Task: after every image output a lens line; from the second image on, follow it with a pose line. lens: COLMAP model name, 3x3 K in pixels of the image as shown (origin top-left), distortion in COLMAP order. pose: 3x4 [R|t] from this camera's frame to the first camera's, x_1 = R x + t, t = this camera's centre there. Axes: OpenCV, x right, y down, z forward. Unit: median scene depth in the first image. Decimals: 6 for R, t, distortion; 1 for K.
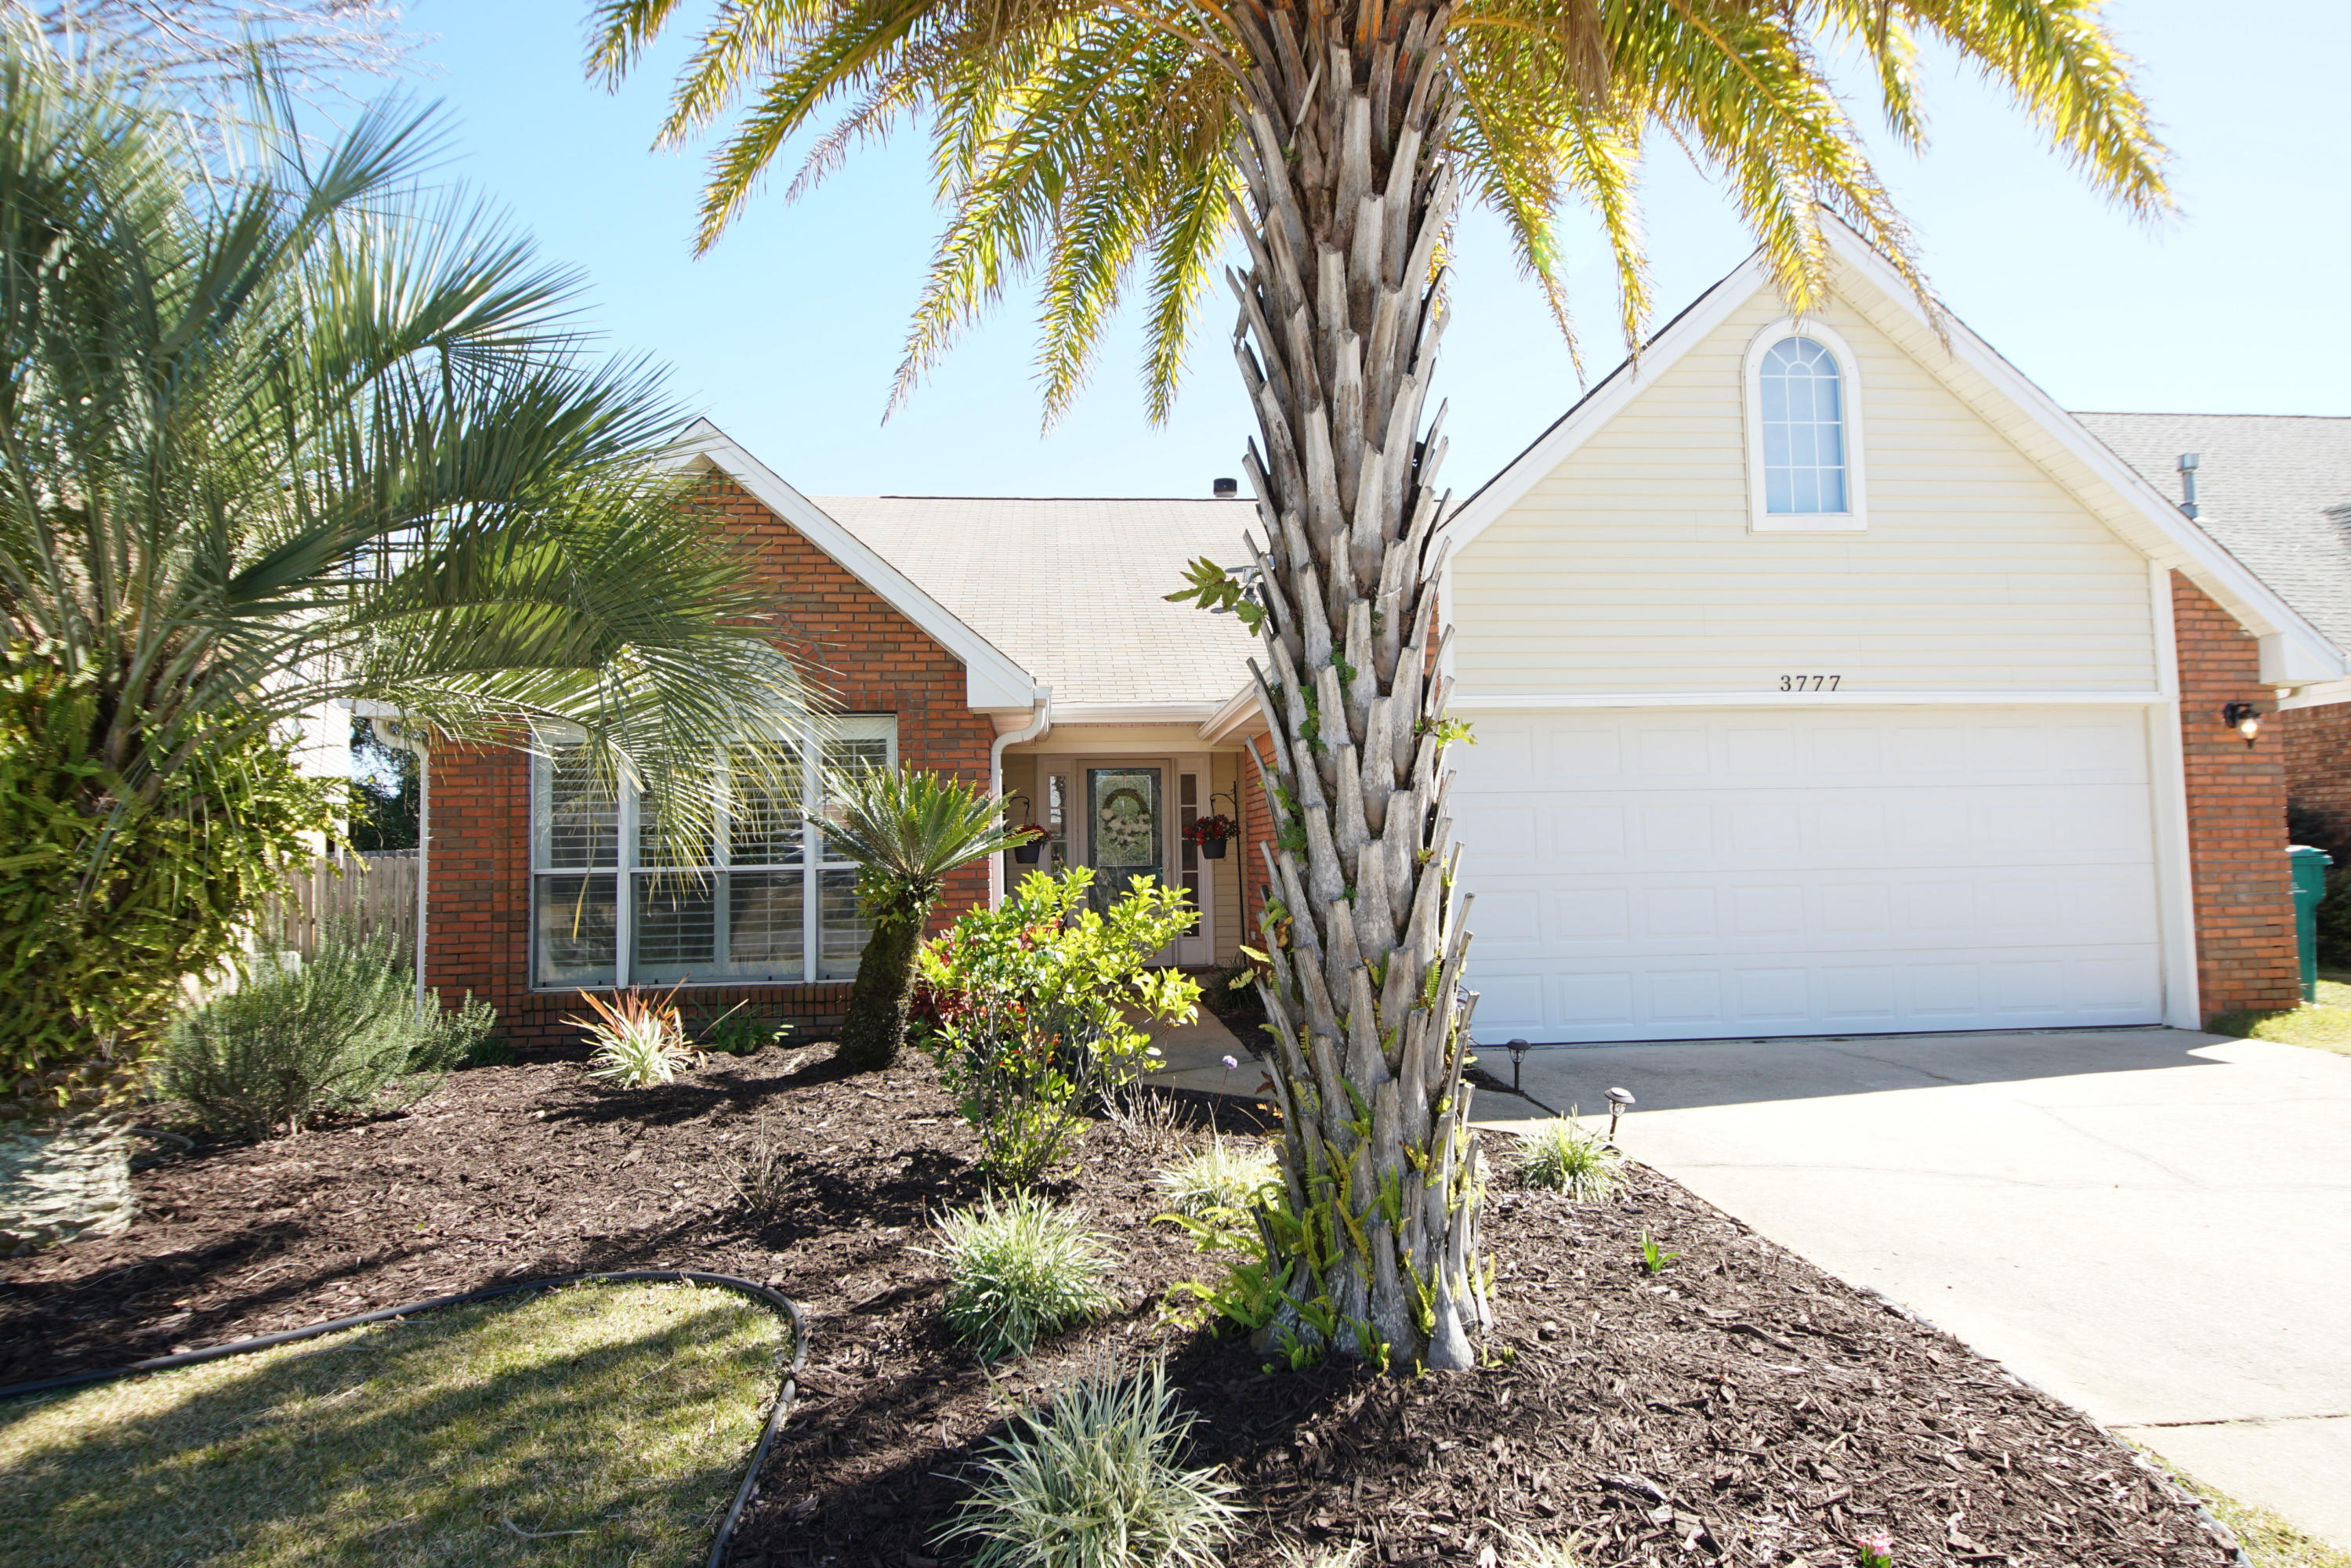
lens RADIAL K [[1268.3, 0, 1193.4], [0, 1268.3, 772.1], [0, 0, 1]] dist [0.030416, -0.029659]
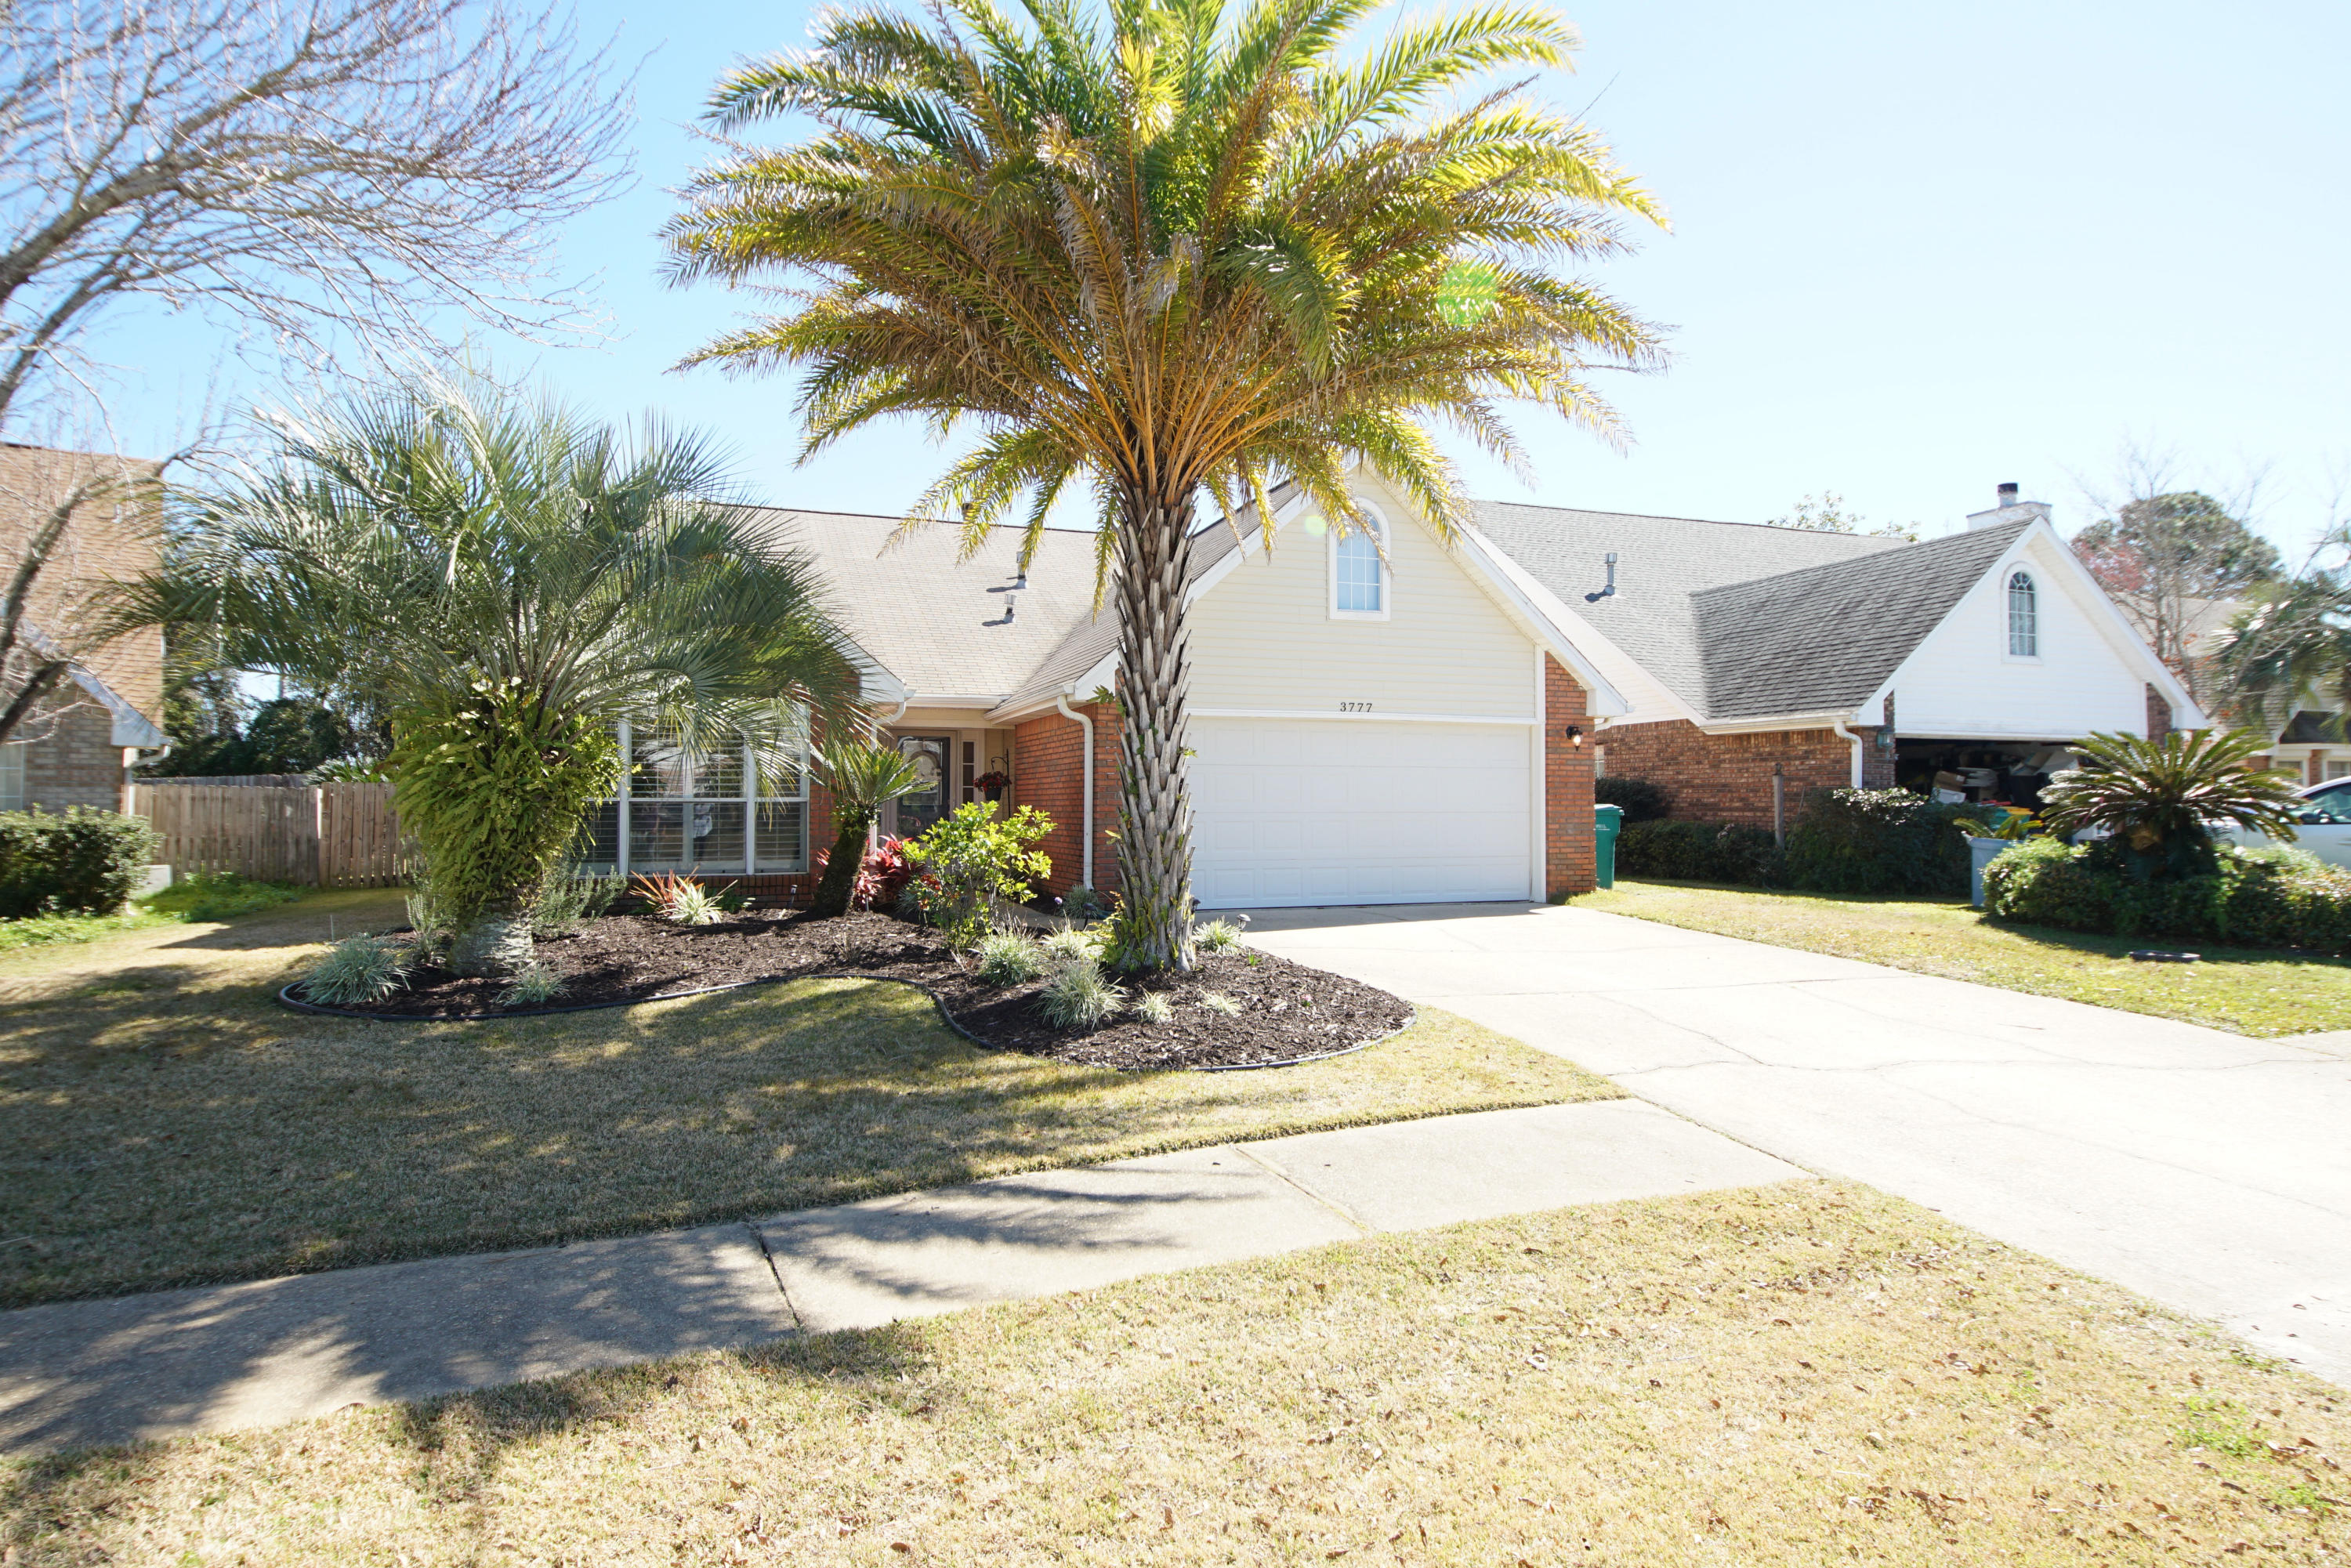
lens RADIAL K [[1268.3, 0, 1174.1], [0, 1268.3, 792.5], [0, 0, 1]] dist [0.030416, -0.029659]
pose [[0.967465, 0.021292, 0.252108, -0.445890], [-0.035324, 0.998060, 0.051264, -0.072482], [-0.250528, -0.058502, 0.966340, -1.421052]]
